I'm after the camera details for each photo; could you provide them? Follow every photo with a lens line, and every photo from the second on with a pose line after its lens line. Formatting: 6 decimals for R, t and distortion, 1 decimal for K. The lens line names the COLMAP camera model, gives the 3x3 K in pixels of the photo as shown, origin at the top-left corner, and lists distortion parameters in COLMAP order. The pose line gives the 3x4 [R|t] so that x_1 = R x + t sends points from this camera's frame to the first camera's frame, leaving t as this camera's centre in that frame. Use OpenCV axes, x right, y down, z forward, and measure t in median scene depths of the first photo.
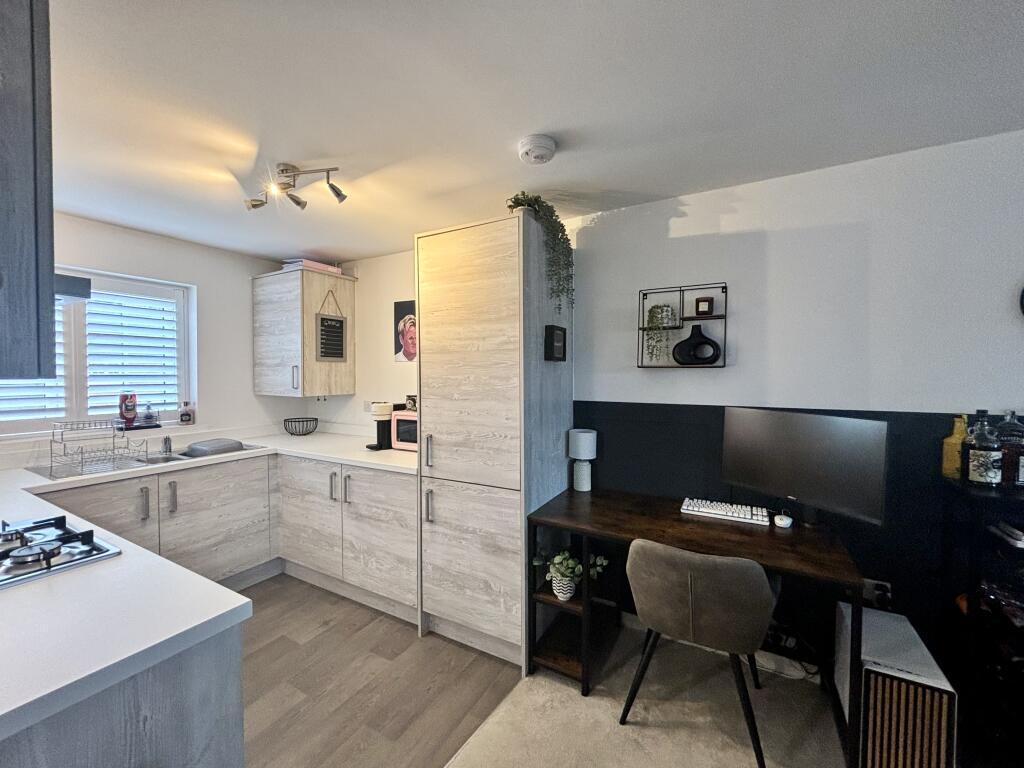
lens RADIAL K [[410.0, 0, 513.3], [0, 410.0, 385.6], [0, 0, 1]] dist [0.001878, -0.000311]
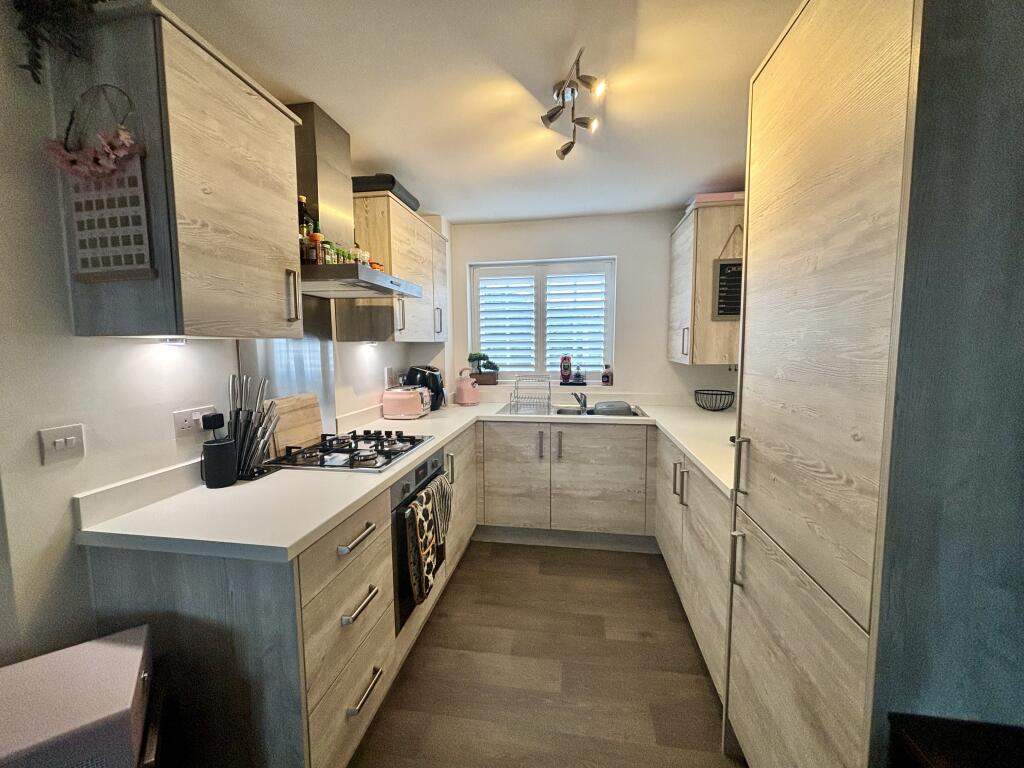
lens RADIAL K [[410.0, 0, 507.9], [0, 410.0, 384.9], [0, 0, 1]] dist [0.001878, -0.000311]
pose [[0.331942, 0.088028, -0.939183, 0.188926], [-0.018240, 0.996049, 0.086912, 0.003016], [0.943123, -0.011719, 0.332236, 0.451820]]
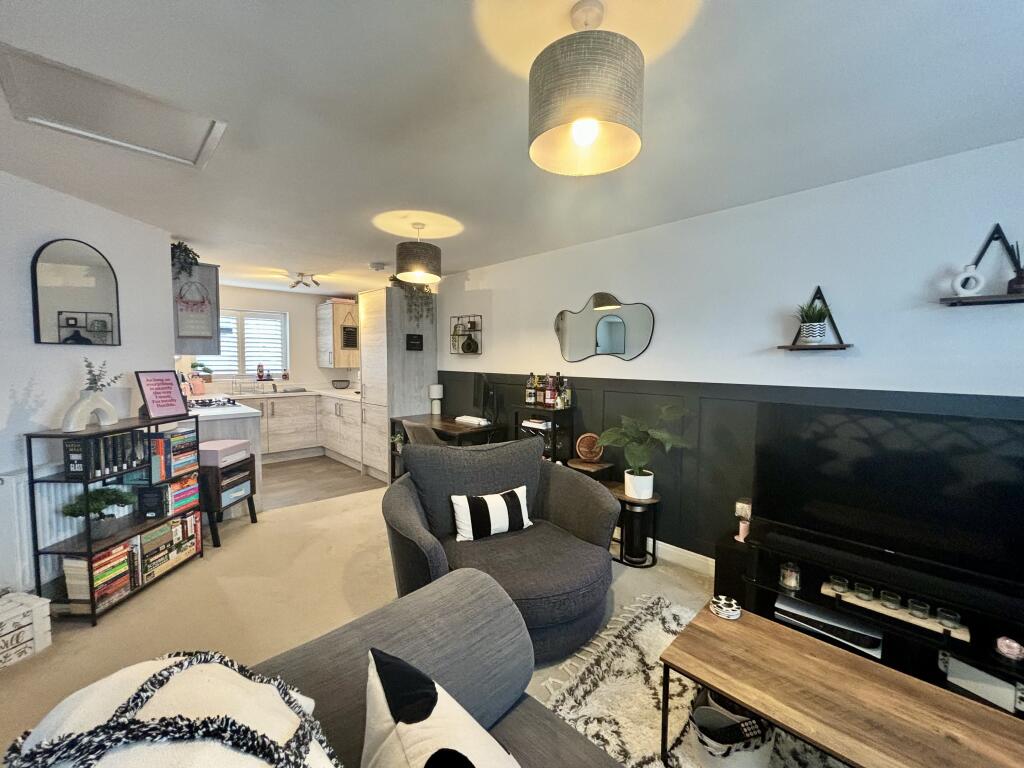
lens RADIAL K [[410.0, 0, 516.1], [0, 410.0, 382.3], [0, 0, 1]] dist [0.001878, -0.000311]
pose [[0.963588, 0.023589, -0.266348, 1.051300], [-0.016092, 0.999411, 0.030296, 0.029089], [0.266905, -0.024907, 0.963401, -0.818193]]
